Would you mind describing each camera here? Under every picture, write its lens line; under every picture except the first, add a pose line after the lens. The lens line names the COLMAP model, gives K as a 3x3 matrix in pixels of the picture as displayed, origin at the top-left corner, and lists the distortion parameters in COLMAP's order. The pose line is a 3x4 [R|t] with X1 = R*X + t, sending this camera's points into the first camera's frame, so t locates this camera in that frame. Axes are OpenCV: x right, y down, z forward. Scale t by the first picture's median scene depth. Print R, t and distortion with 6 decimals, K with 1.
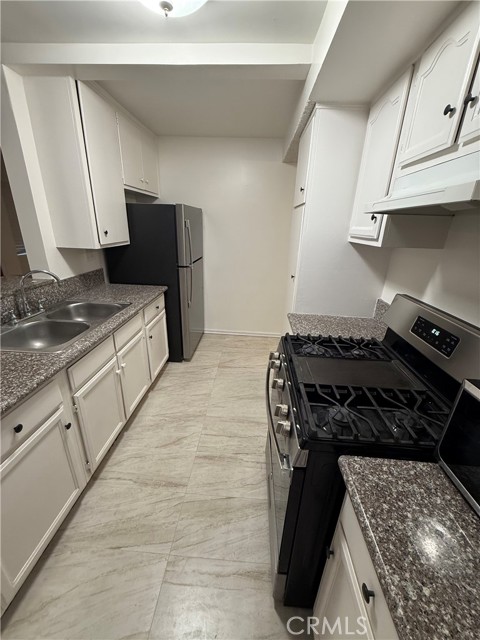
lens RADIAL K [[254.6, 0, 239.3], [0, 254.6, 319.0], [0, 0, 1]] dist [0.000647, 0.000243]
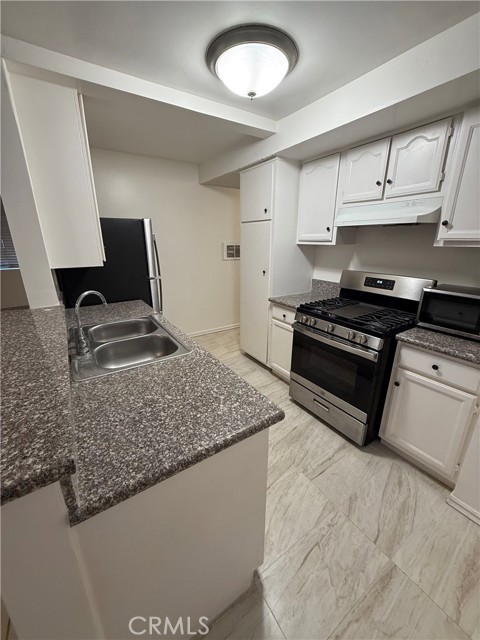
lens RADIAL K [[254.6, 0, 239.3], [0, 254.6, 319.0], [0, 0, 1]] dist [0.000647, 0.000243]
pose [[0.798713, -0.214452, 0.562199, -0.948139], [0.235288, 0.971251, 0.036214, -0.000292], [-0.553802, 0.103354, 0.826209, -0.046071]]
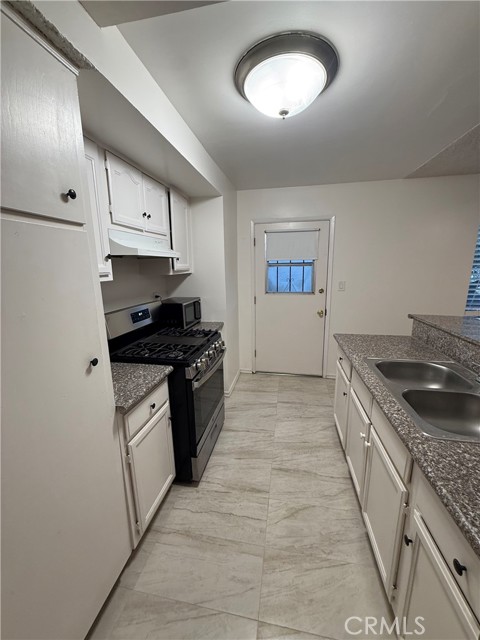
lens RADIAL K [[254.6, 0, 239.3], [0, 254.6, 319.0], [0, 0, 1]] dist [0.000647, 0.000243]
pose [[-0.991348, -0.047179, 0.122492, -0.174994], [0.025358, 0.846762, 0.531368, -0.652551], [-0.128791, 0.529876, -0.838239, 1.757757]]
